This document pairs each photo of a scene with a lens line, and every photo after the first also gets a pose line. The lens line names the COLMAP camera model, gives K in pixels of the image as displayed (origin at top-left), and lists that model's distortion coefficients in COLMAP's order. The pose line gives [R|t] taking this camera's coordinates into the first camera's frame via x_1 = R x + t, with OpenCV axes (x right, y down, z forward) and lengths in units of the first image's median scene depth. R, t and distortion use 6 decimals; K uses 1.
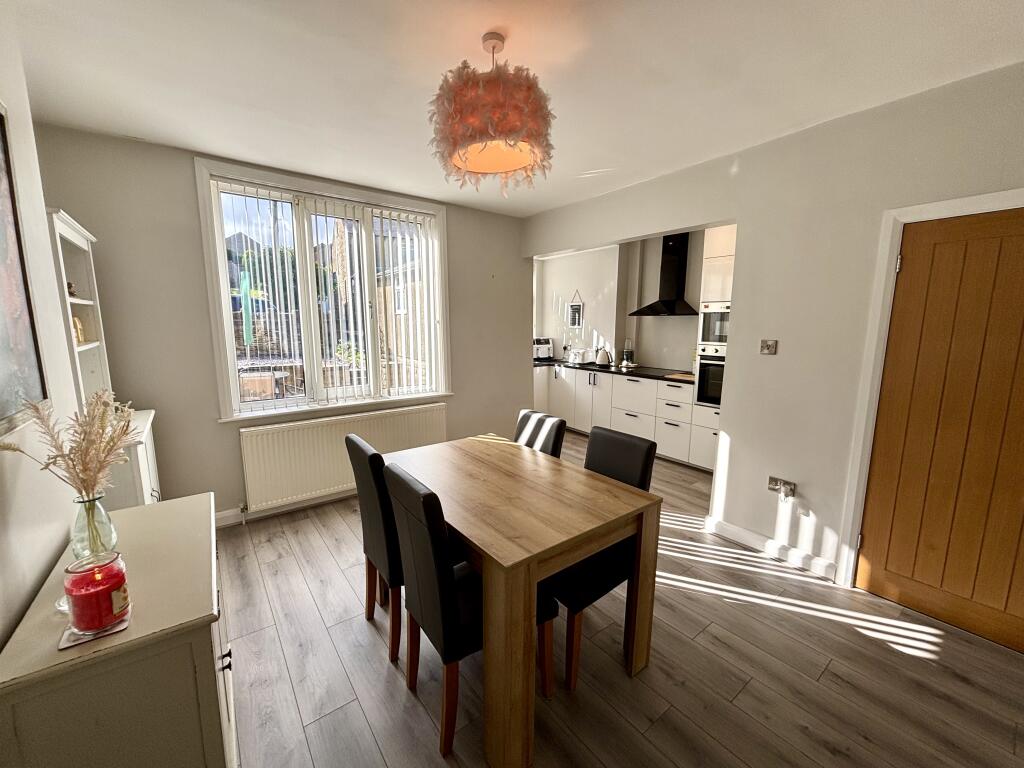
lens RADIAL K [[413.6, 0, 496.6], [0, 413.6, 382.1], [0, 0, 1]] dist [-0.000570, 0.001009]
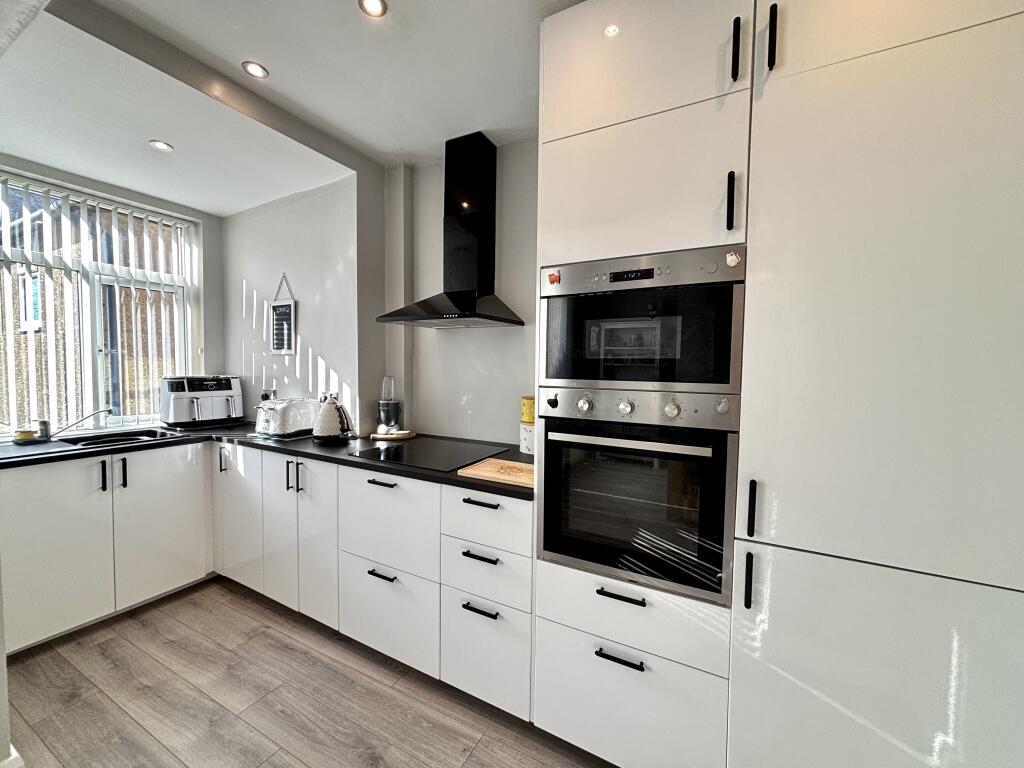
lens RADIAL K [[413.6, 0, 511.1], [0, 413.6, 384.4], [0, 0, 1]] dist [-0.000570, 0.001009]
pose [[0.898548, -0.008800, 0.438787, 0.238136], [0.052105, 0.994867, -0.086748, -0.048526], [-0.435771, 0.100810, 0.894394, 0.529325]]
